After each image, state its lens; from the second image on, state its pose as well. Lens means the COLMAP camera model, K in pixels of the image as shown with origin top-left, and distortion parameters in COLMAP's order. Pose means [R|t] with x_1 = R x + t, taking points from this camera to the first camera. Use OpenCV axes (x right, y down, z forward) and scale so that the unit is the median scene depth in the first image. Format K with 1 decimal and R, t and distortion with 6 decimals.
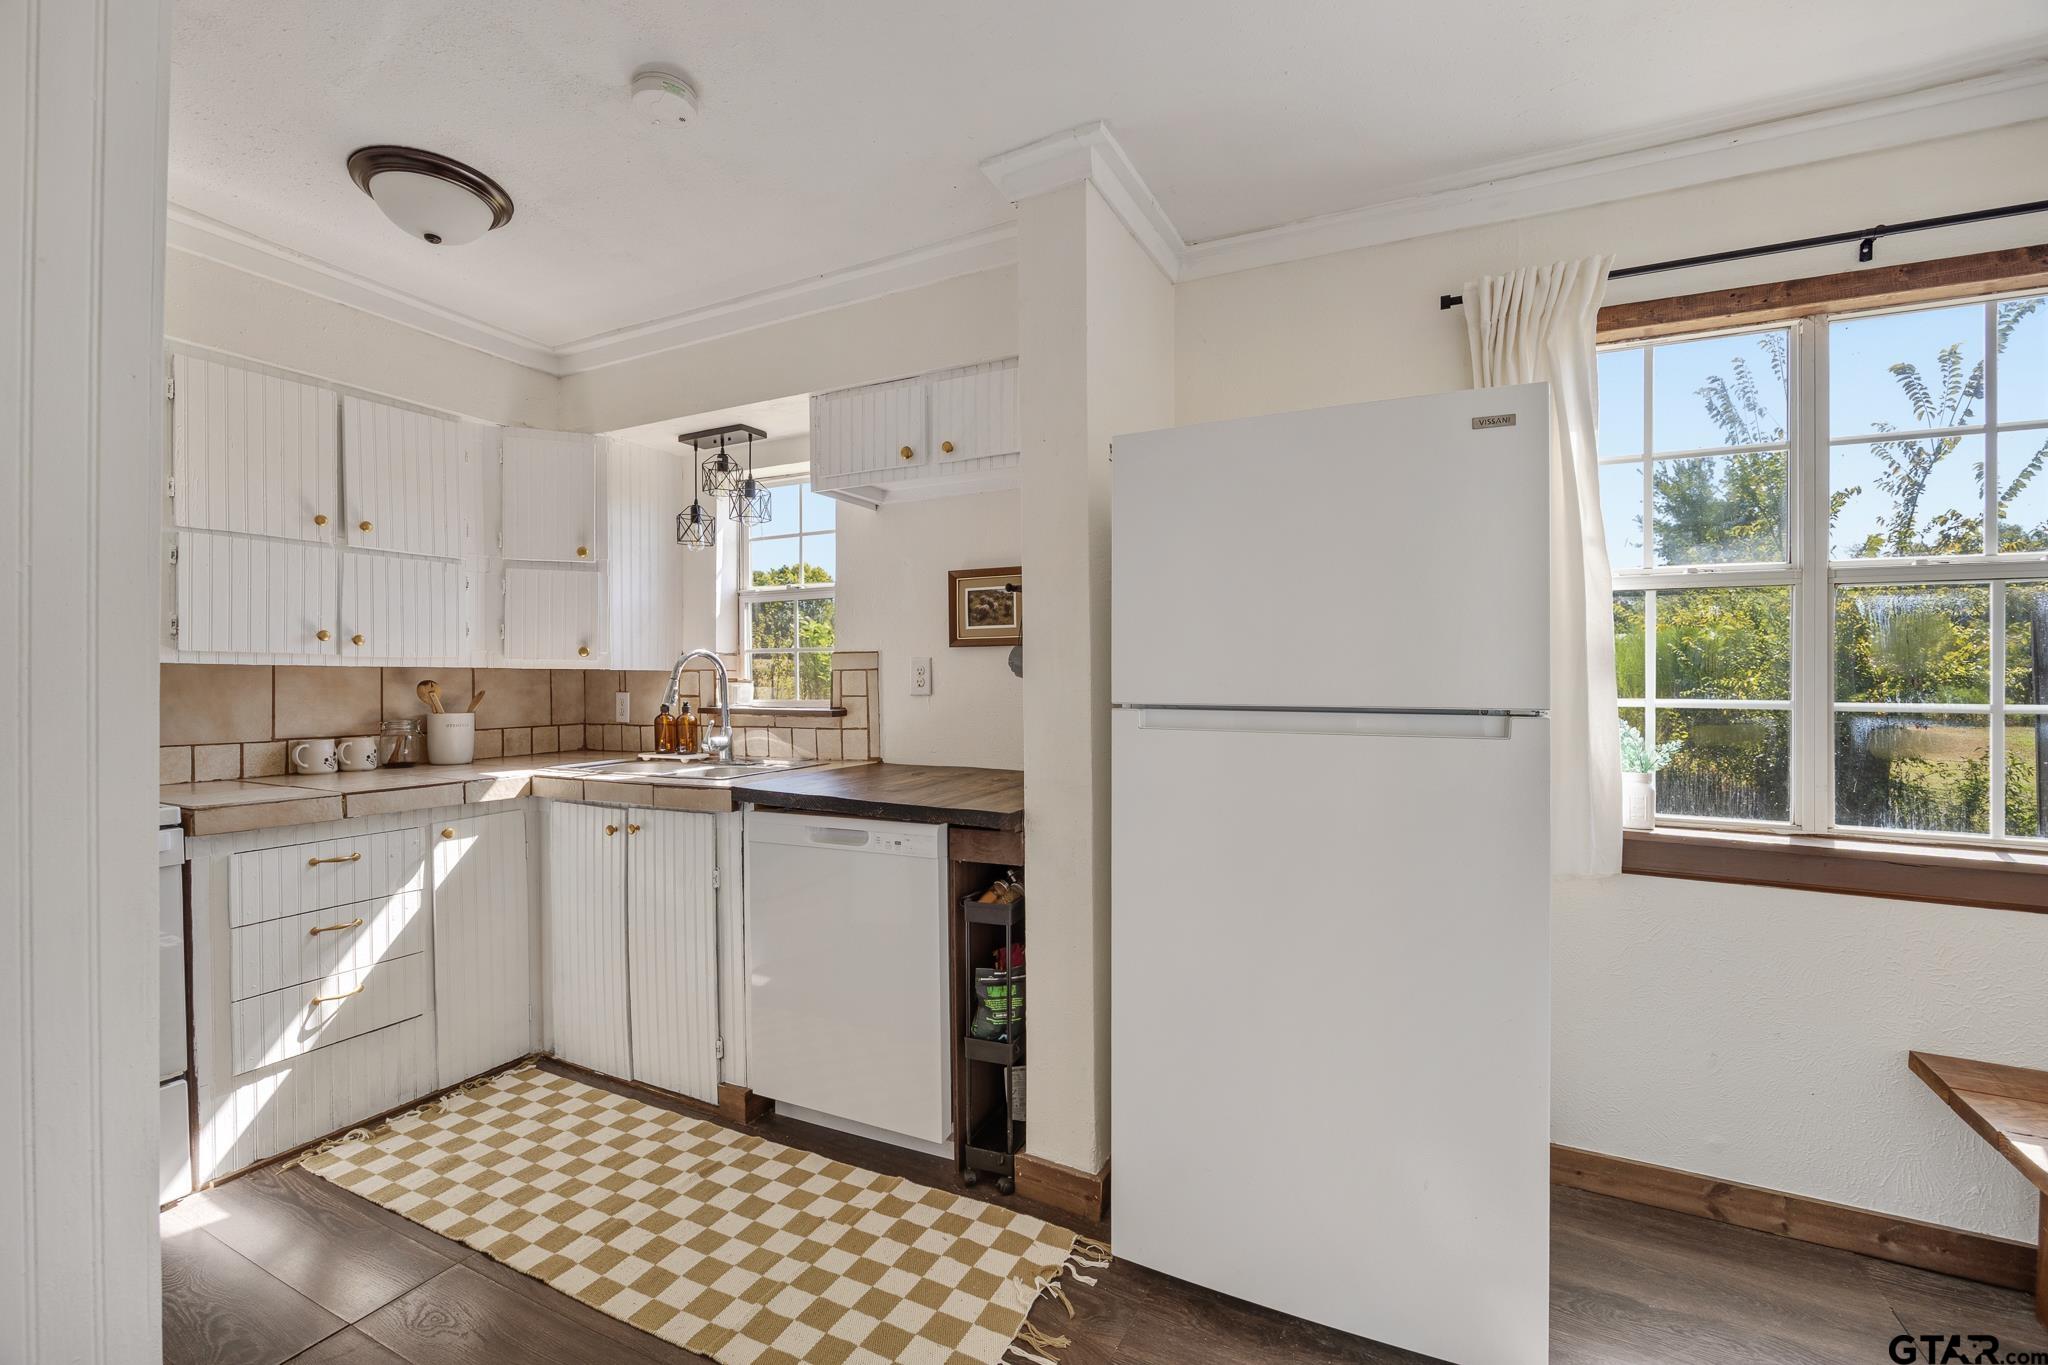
lens RADIAL K [[860.6, 0, 1025.8], [0, 860.6, 677.8], [0, 0, 1]] dist [-0.001924, -0.001074]
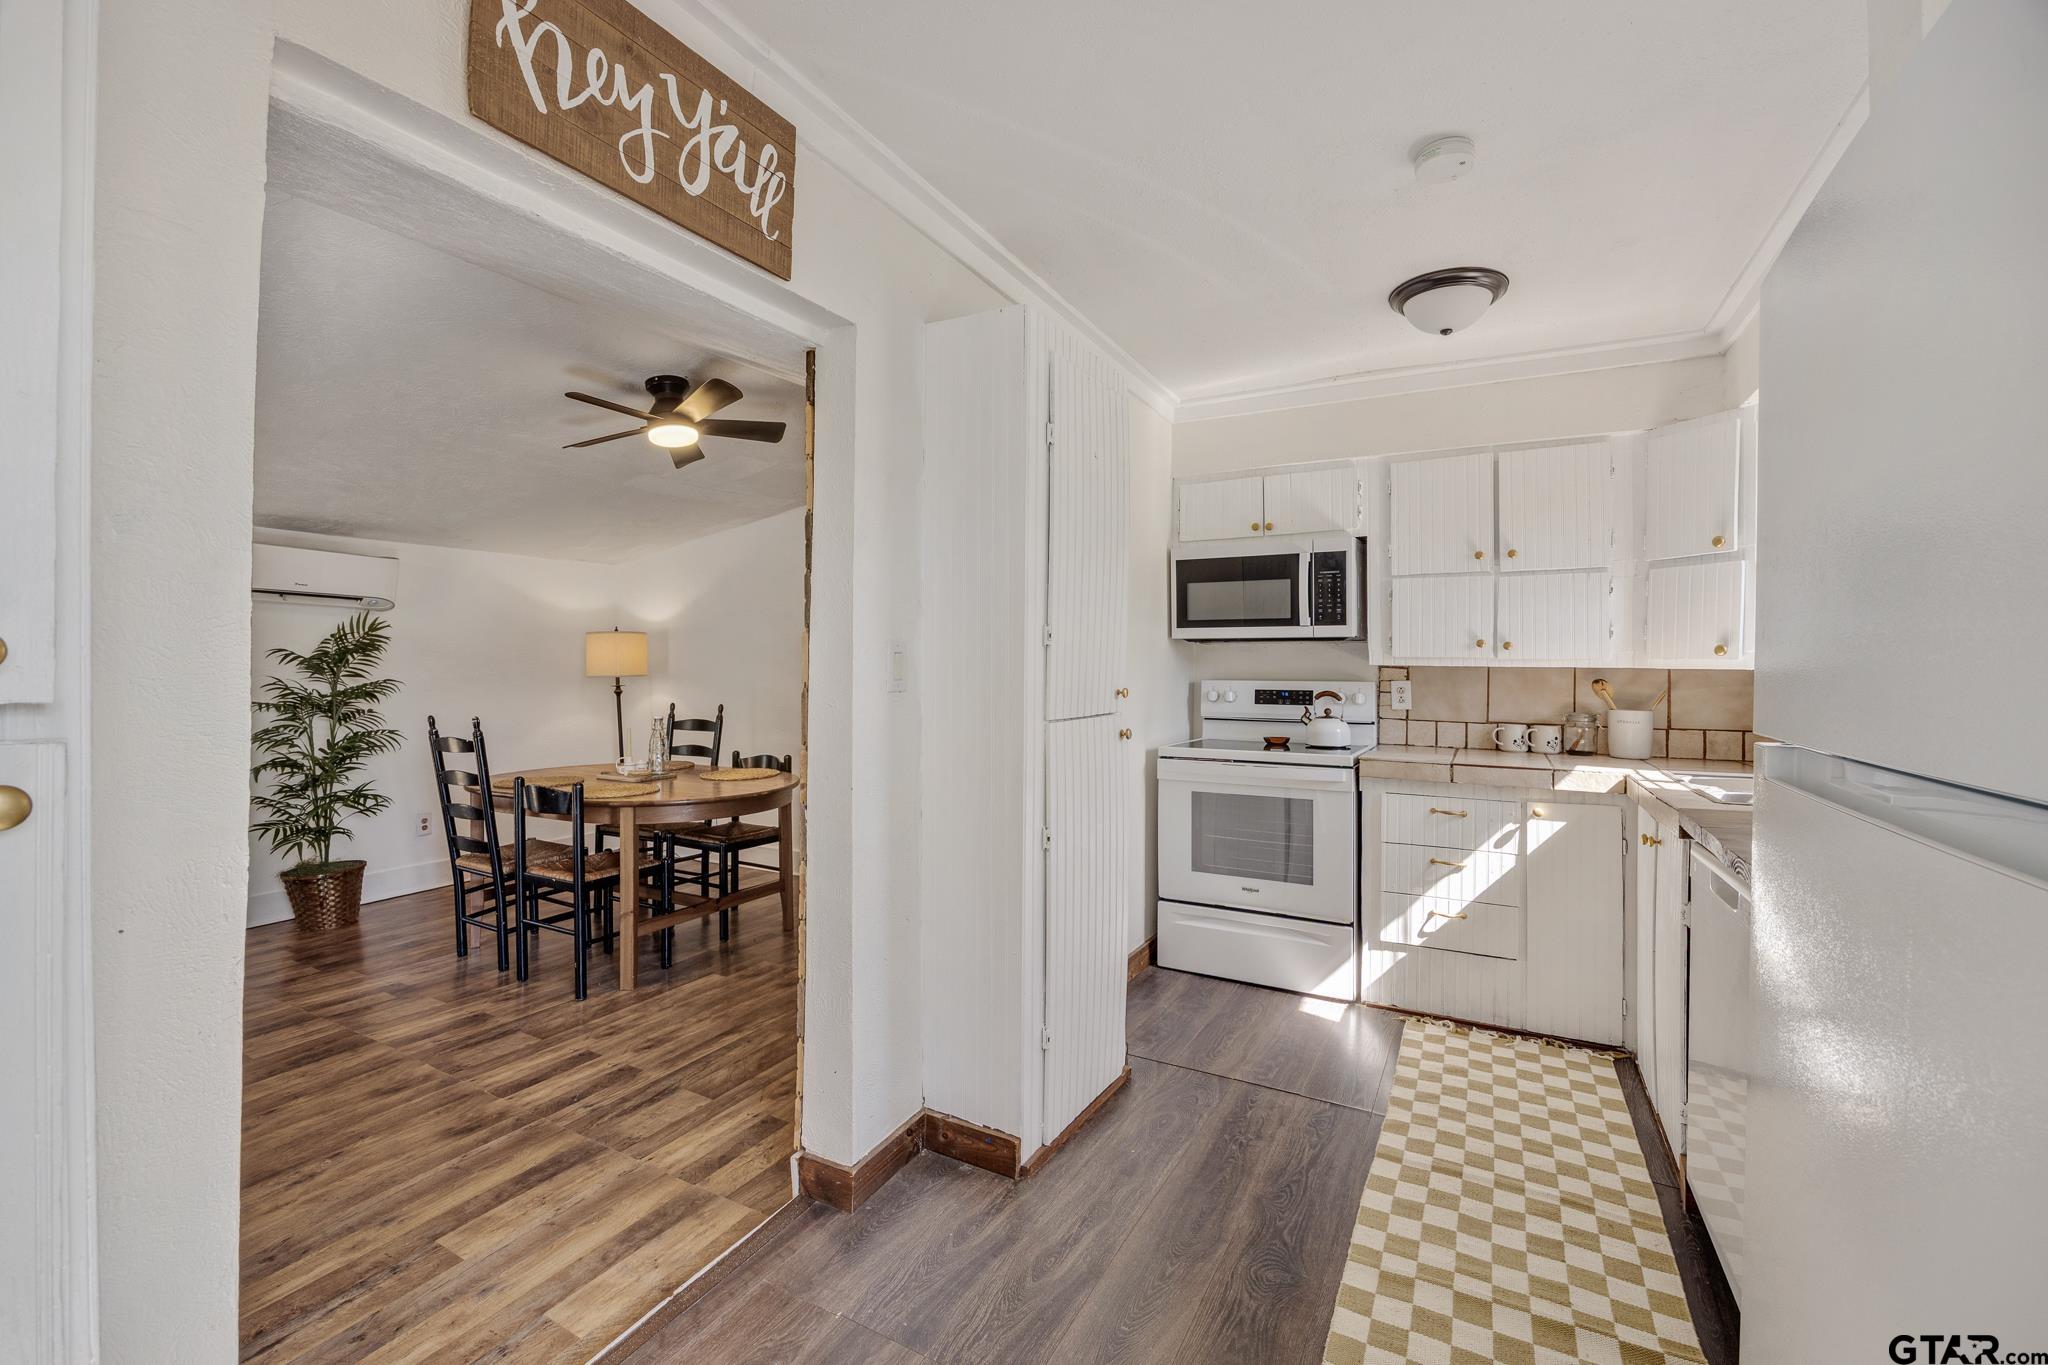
lens RADIAL K [[860.6, 0, 1047.7], [0, 860.6, 655.6], [0, 0, 1]] dist [-0.001924, -0.001074]
pose [[-0.014158, -0.011370, -0.999835, 0.593029], [-0.008984, 0.999896, -0.011244, -0.011887], [0.999859, 0.008823, -0.014259, 0.436355]]
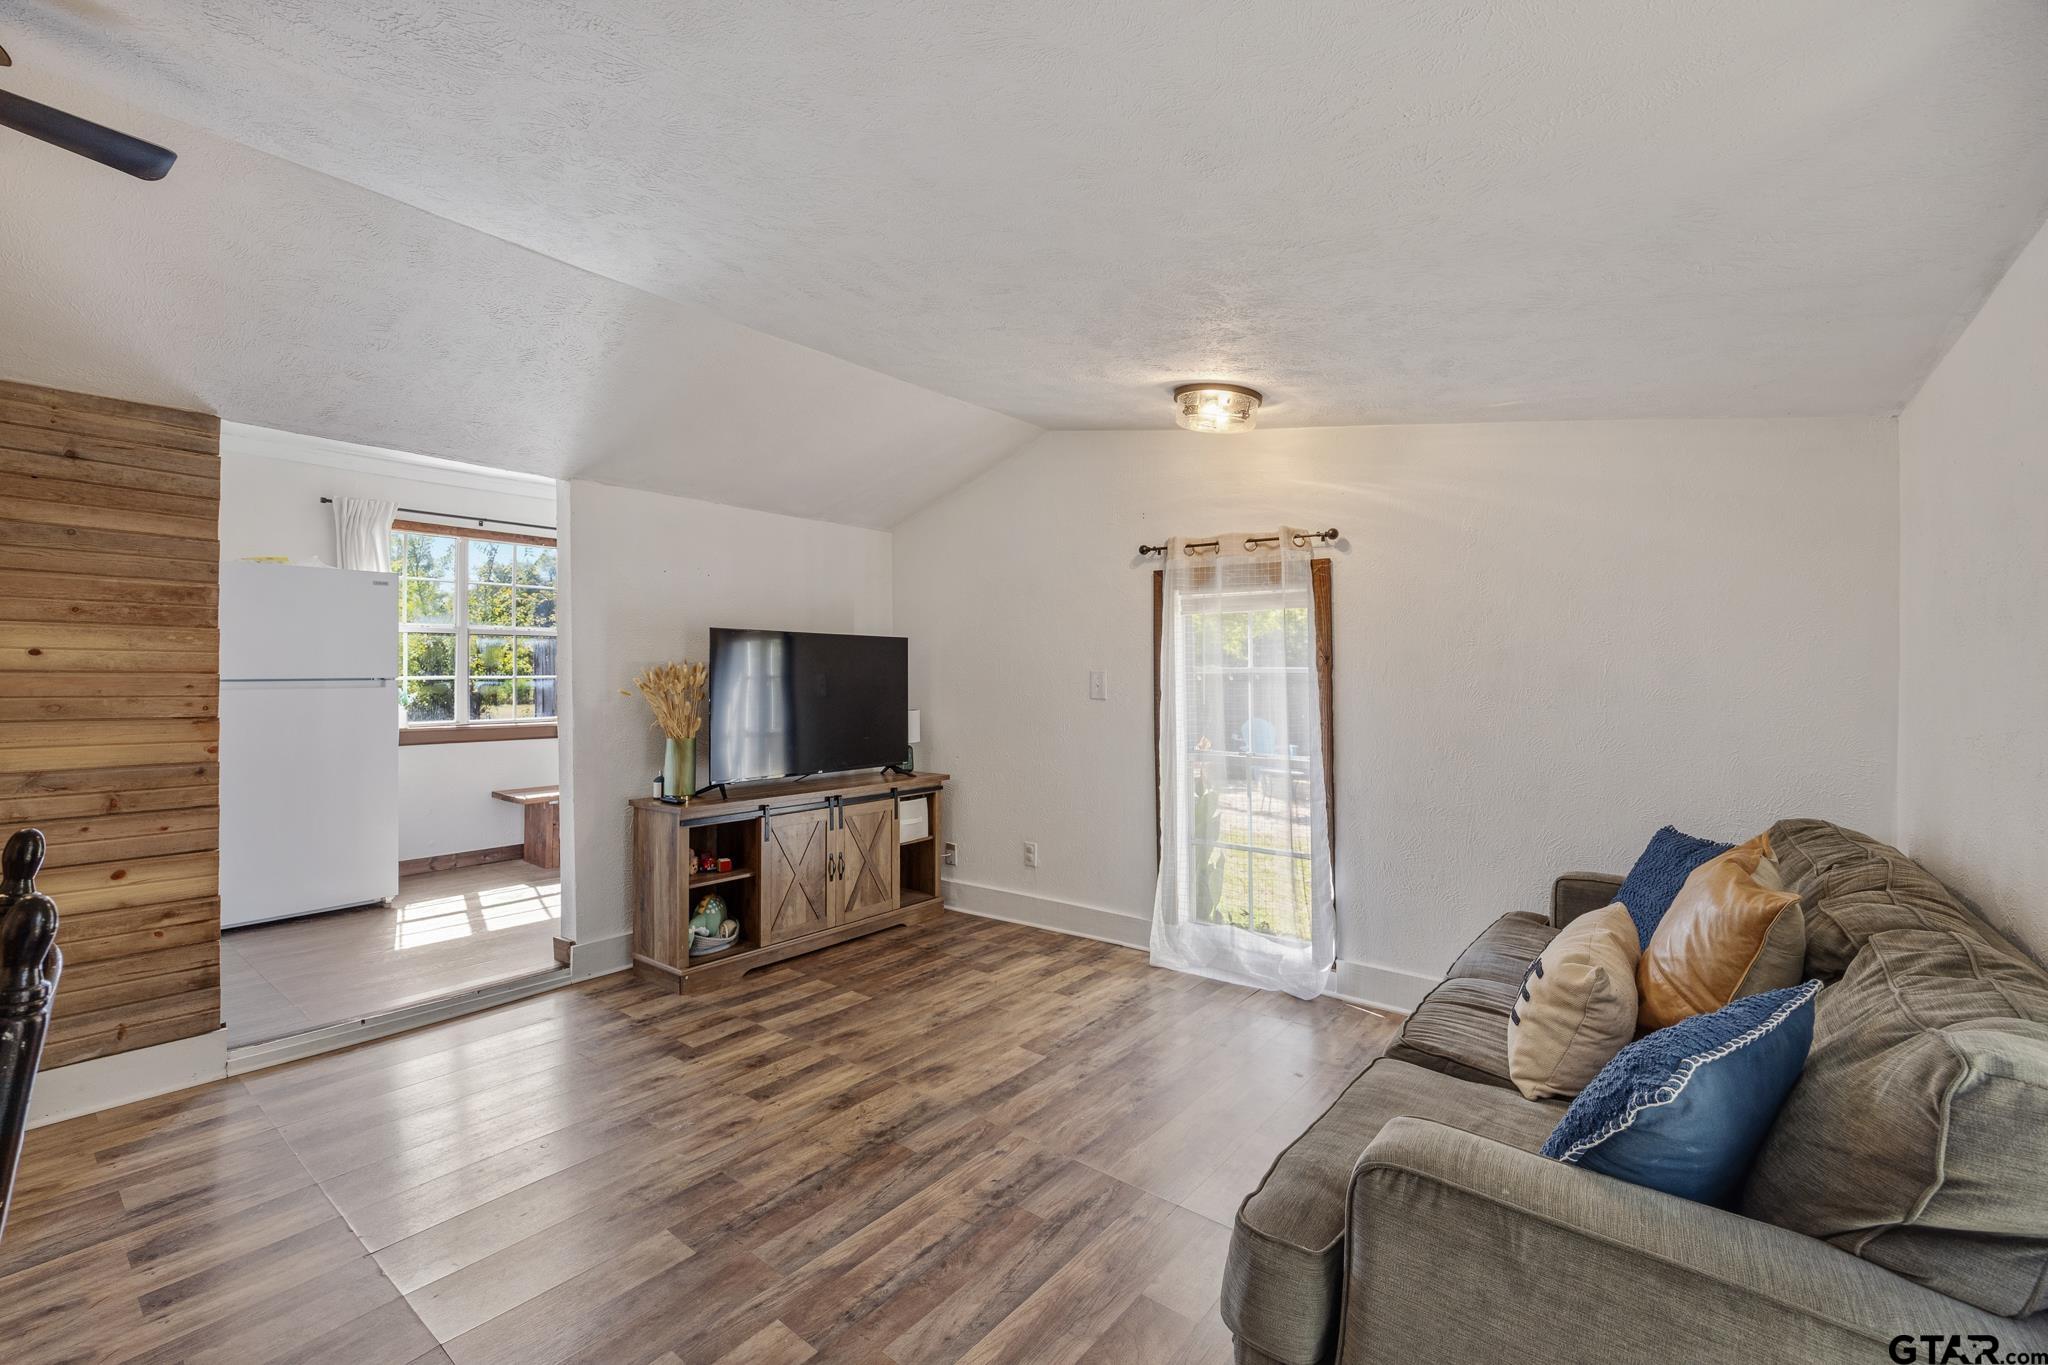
lens RADIAL K [[860.6, 0, 1012.6], [0, 860.6, 661.0], [0, 0, 1]] dist [-0.001924, -0.001074]
pose [[0.202006, 0.015421, 0.979263, -1.327835], [0.002833, 0.999863, -0.016330, 0.026699], [-0.979380, 0.006073, 0.201935, -1.195371]]
